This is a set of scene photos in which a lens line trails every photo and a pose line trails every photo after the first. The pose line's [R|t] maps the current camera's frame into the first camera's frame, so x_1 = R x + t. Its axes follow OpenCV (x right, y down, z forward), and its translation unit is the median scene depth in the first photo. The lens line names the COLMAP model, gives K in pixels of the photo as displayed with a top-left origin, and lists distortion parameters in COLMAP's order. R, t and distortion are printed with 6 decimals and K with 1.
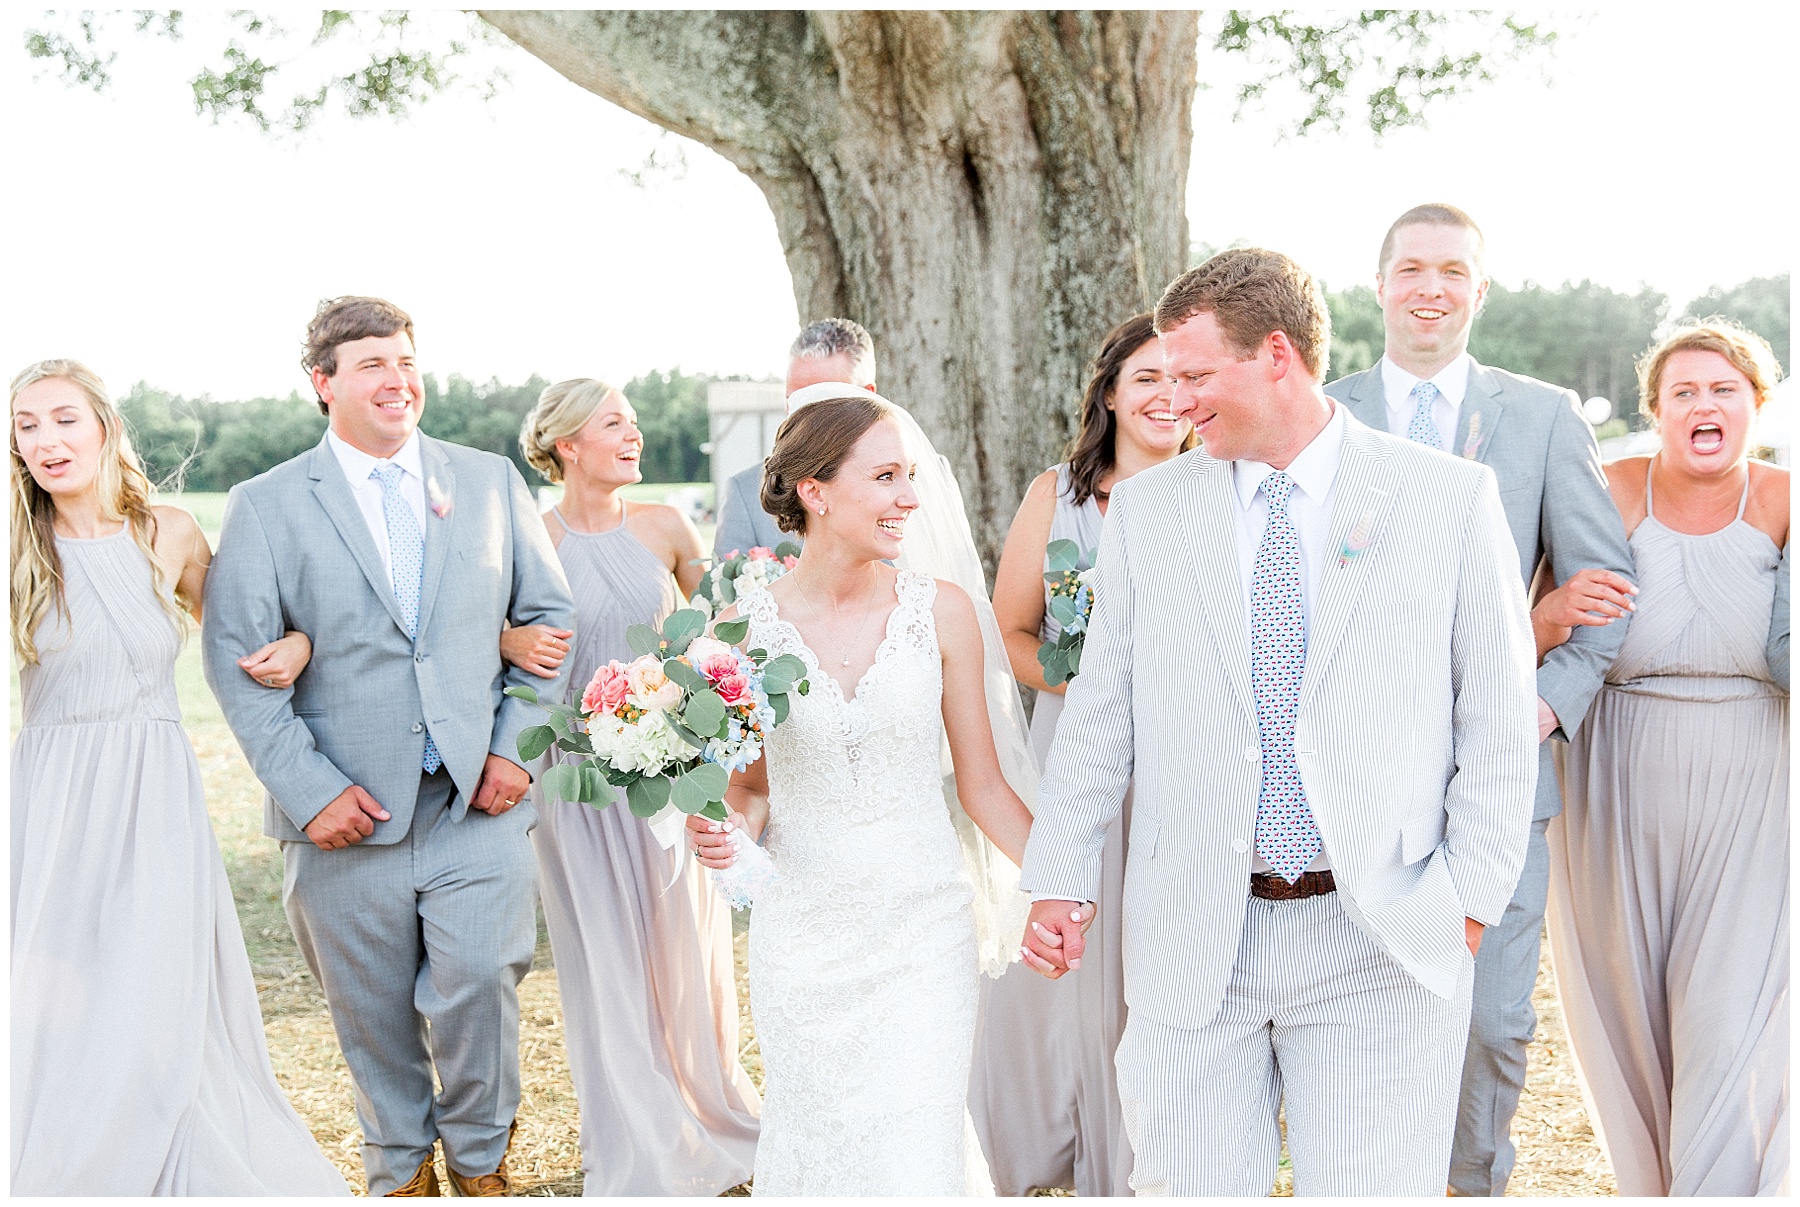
lens RADIAL K [[1994.0, 0, 900.0], [0, 1994.0, 603.5], [0, 0, 1]] dist [0.017226, 0.017449]
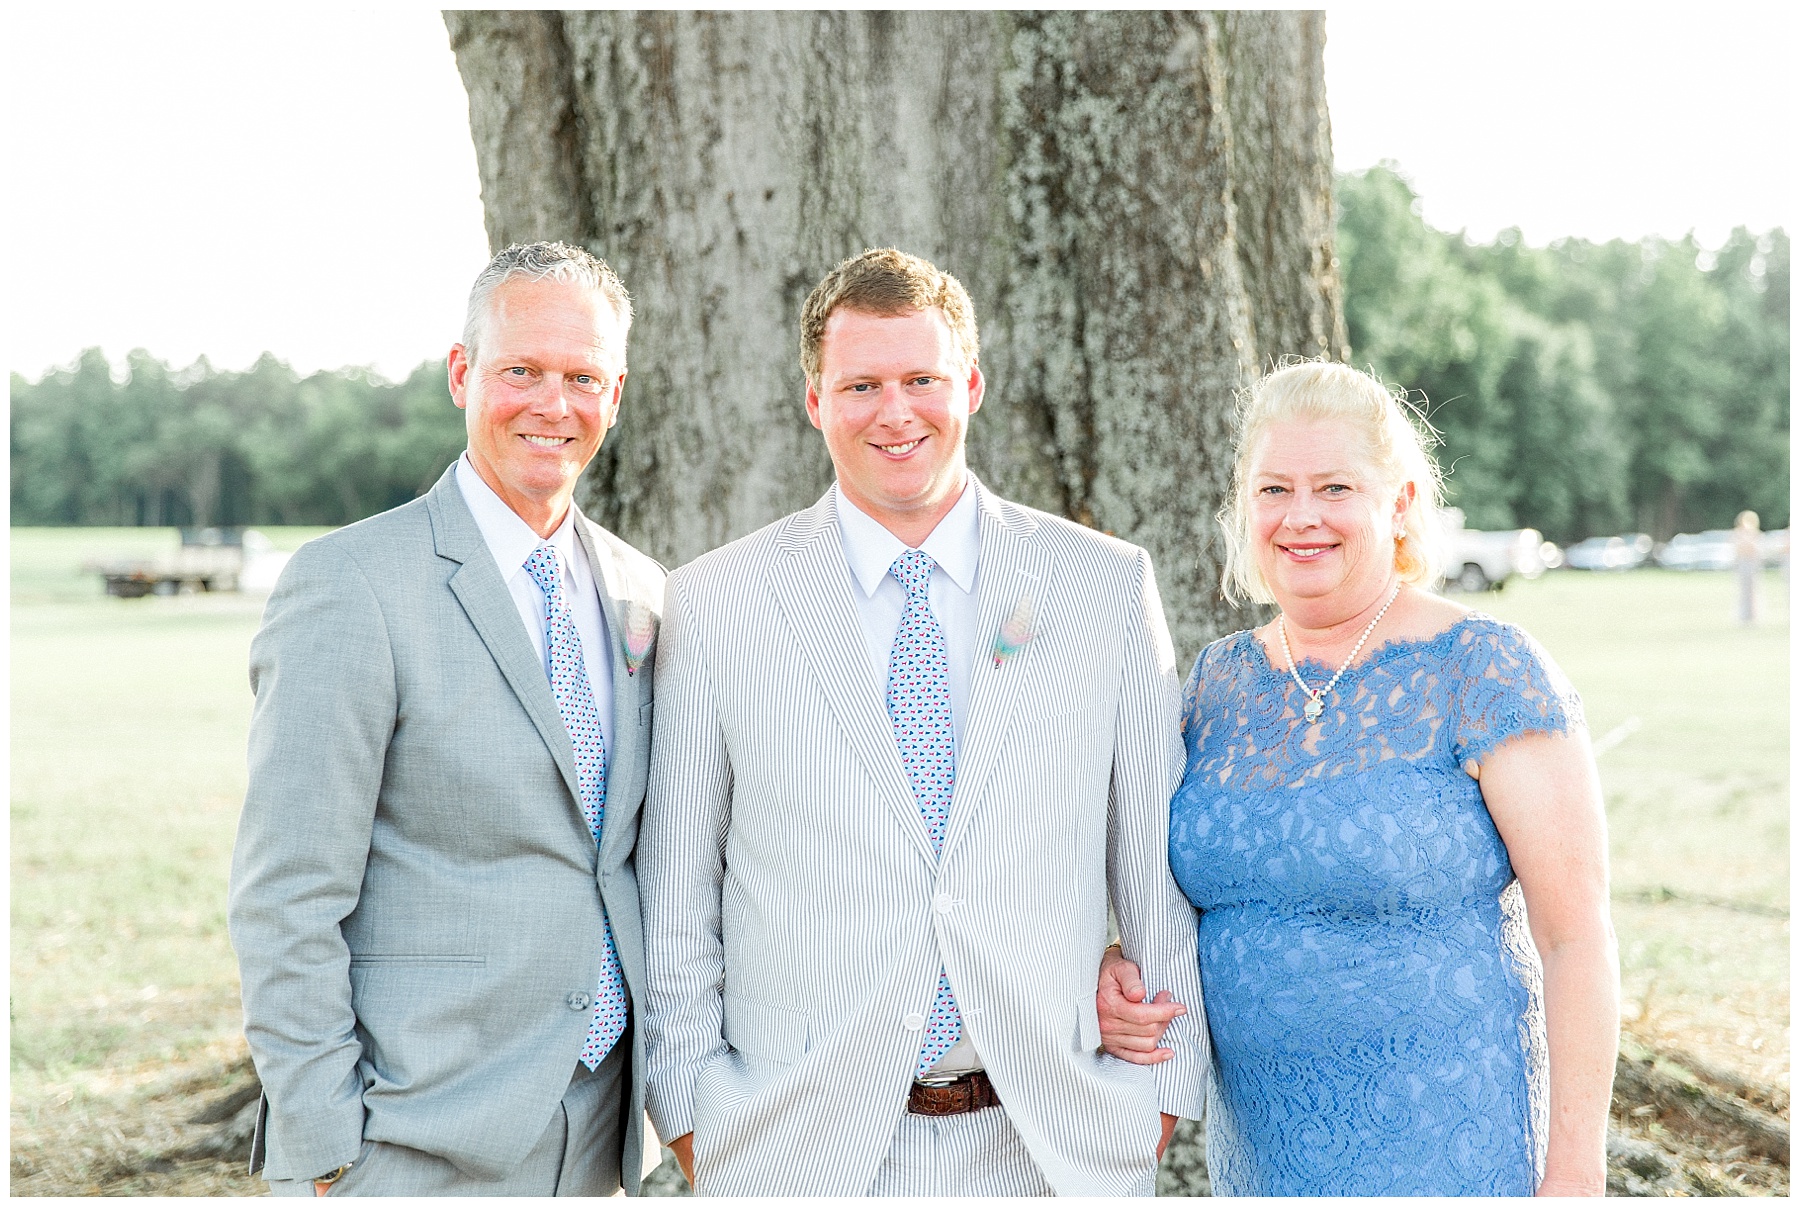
lens RADIAL K [[3065.1, 0, 900.0], [0, 3065.1, 603.5], [0, 0, 1]] dist [-0.007621, -0.008698]
pose [[0.999794, 0.017652, 0.009978, 0.042638], [-0.017253, 0.999101, -0.038712, -0.020998], [-0.010652, 0.038532, 0.999201, 0.301767]]
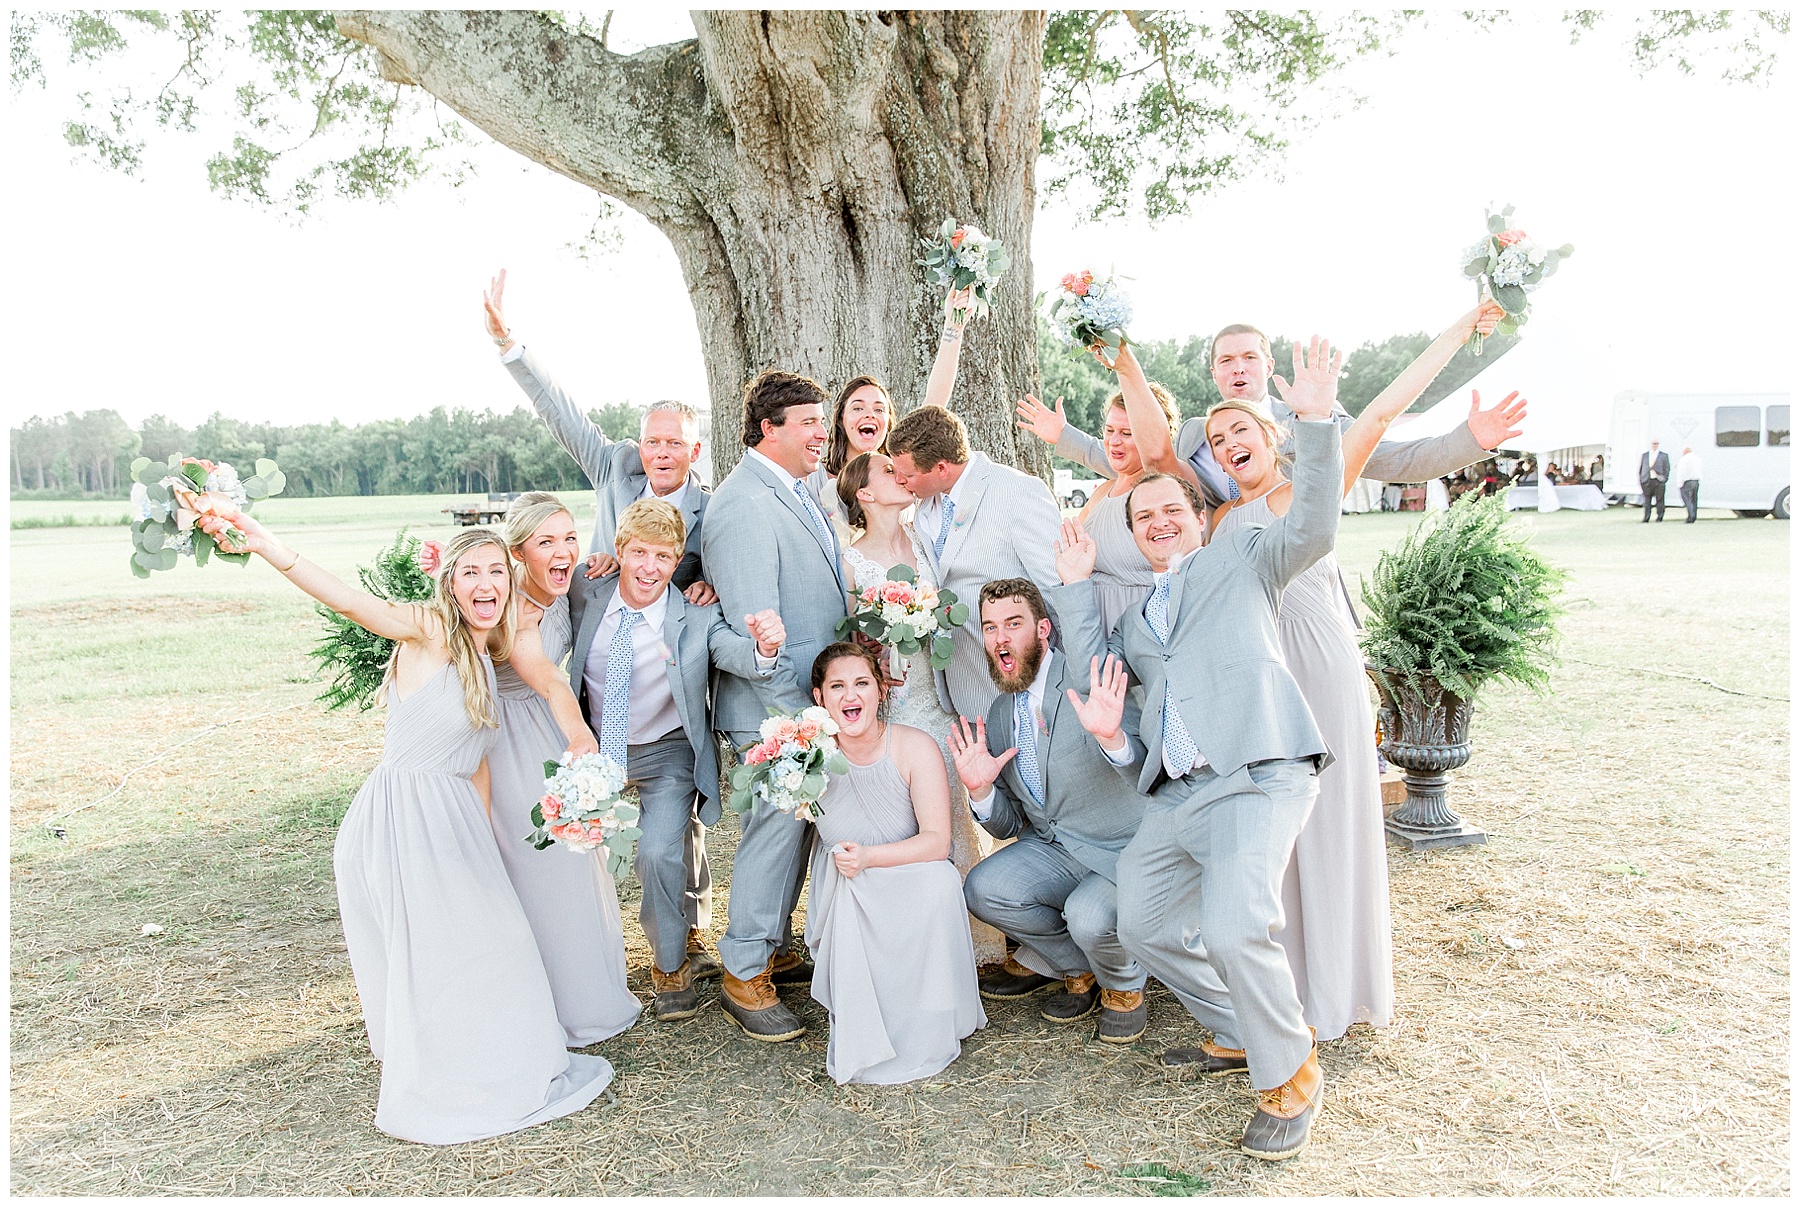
lens RADIAL K [[1448.9, 0, 900.0], [0, 1448.9, 603.5], [0, 0, 1]] dist [0.028837, -0.009136]
pose [[0.997097, -0.013042, 0.075022, -0.001420], [0.011655, 0.999754, 0.018890, -0.007290], [-0.075250, -0.017960, 0.997003, 0.142916]]
